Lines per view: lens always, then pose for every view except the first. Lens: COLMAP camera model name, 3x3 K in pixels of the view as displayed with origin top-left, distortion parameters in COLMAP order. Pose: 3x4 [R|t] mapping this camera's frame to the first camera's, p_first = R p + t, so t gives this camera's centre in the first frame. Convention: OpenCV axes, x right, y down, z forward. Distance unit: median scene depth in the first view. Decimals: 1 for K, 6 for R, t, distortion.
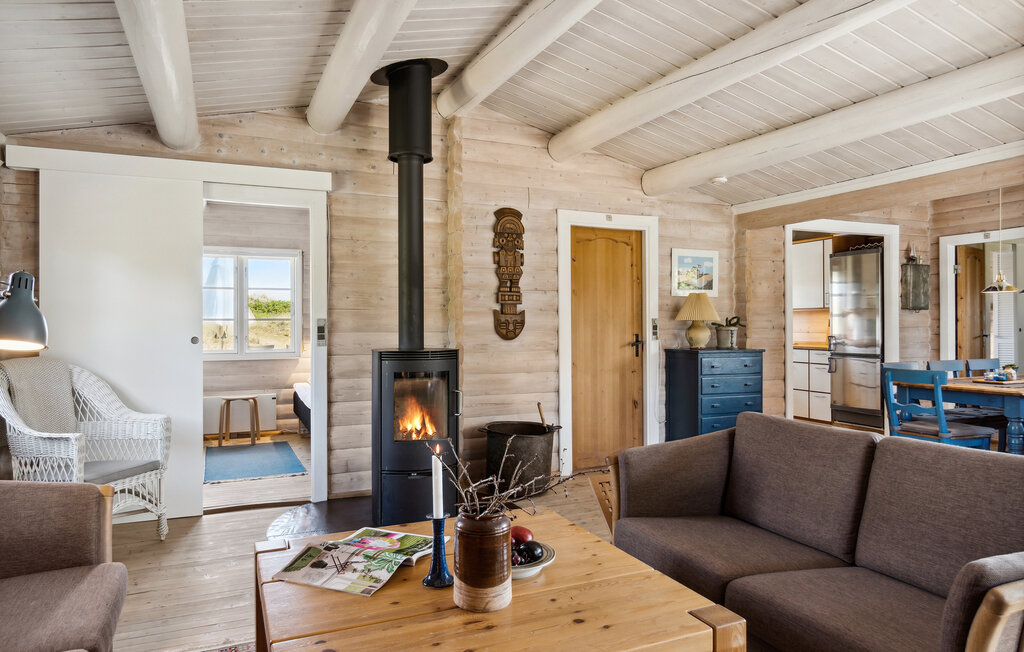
lens RADIAL K [[650.9, 0, 496.3], [0, 650.9, 330.5], [0, 0, 1]] dist [0.002301, 0.002188]
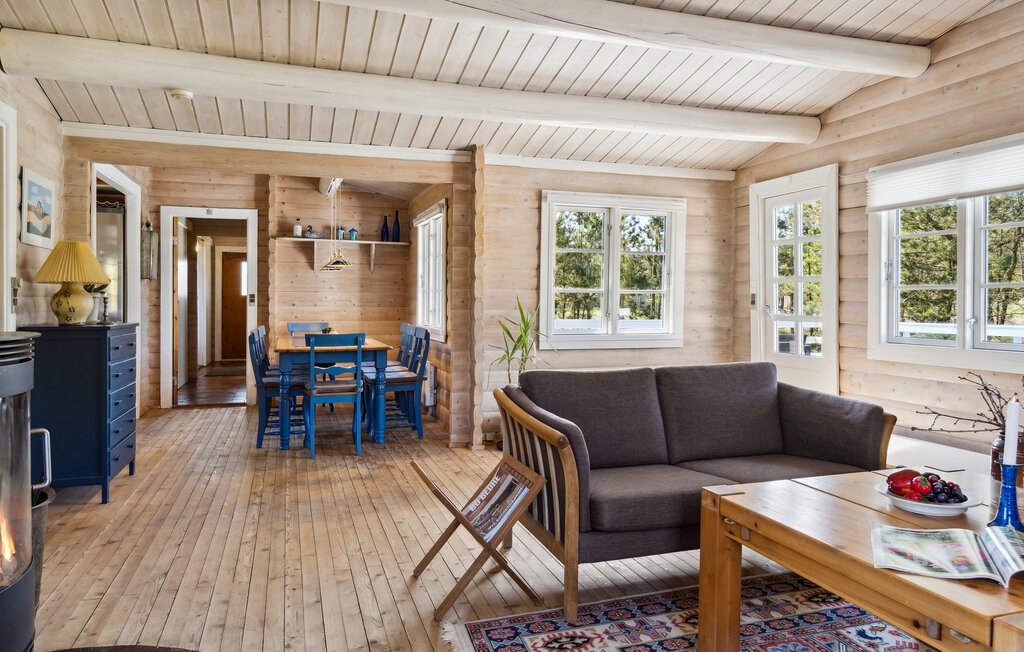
lens RADIAL K [[670.4, 0, 504.8], [0, 670.4, 321.7], [0, 0, 1]] dist [0.005542, 0.001262]
pose [[0.098789, -0.026558, 0.994754, -0.273350], [0.008310, 0.999631, 0.025863, 0.008522], [-0.995074, 0.005711, 0.098973, 0.388430]]
